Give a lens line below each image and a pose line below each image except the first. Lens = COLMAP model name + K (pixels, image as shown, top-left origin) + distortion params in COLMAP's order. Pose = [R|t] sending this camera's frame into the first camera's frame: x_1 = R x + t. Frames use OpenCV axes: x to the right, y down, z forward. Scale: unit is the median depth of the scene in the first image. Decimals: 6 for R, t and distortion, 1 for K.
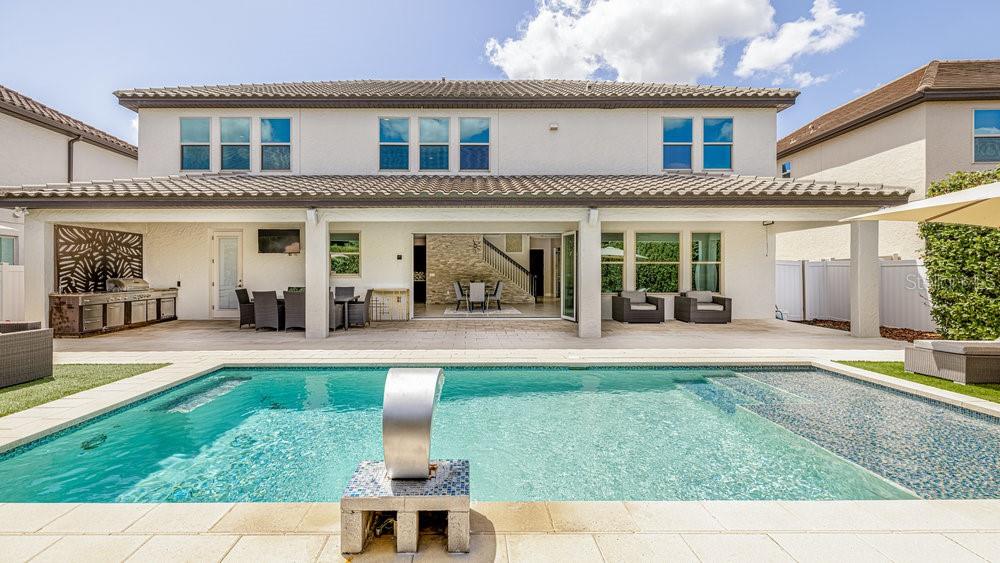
lens RADIAL K [[437.2, 0, 495.8], [0, 437.2, 270.5], [0, 0, 1]] dist [-0.008759, 0.000074]
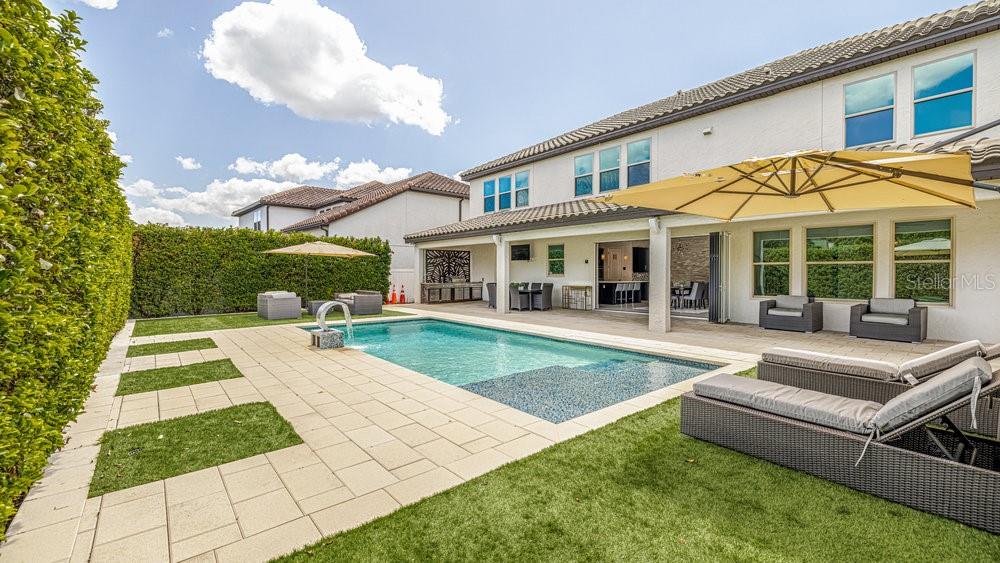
lens RADIAL K [[422.1, 0, 500.3], [0, 422.1, 275.3], [0, 0, 1]] dist [0.001351, 0.000117]
pose [[0.632730, 0.006907, -0.774342, 0.603342], [-0.001079, 0.999967, 0.008039, 0.000784], [0.774372, -0.004251, 0.632717, -0.002312]]
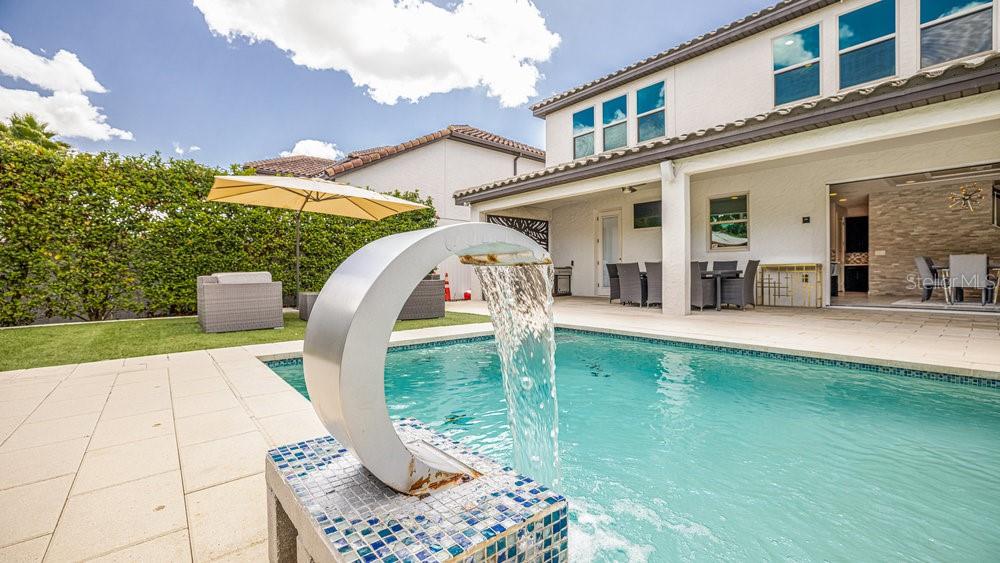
lens RADIAL K [[437.2, 0, 495.8], [0, 437.2, 270.5], [0, 0, 1]] dist [-0.008759, 0.000074]
pose [[0.611573, -0.007440, -0.791153, 0.033352], [0.005668, 0.999971, -0.005022, 0.054126], [0.791168, -0.001413, 0.611598, 0.164317]]
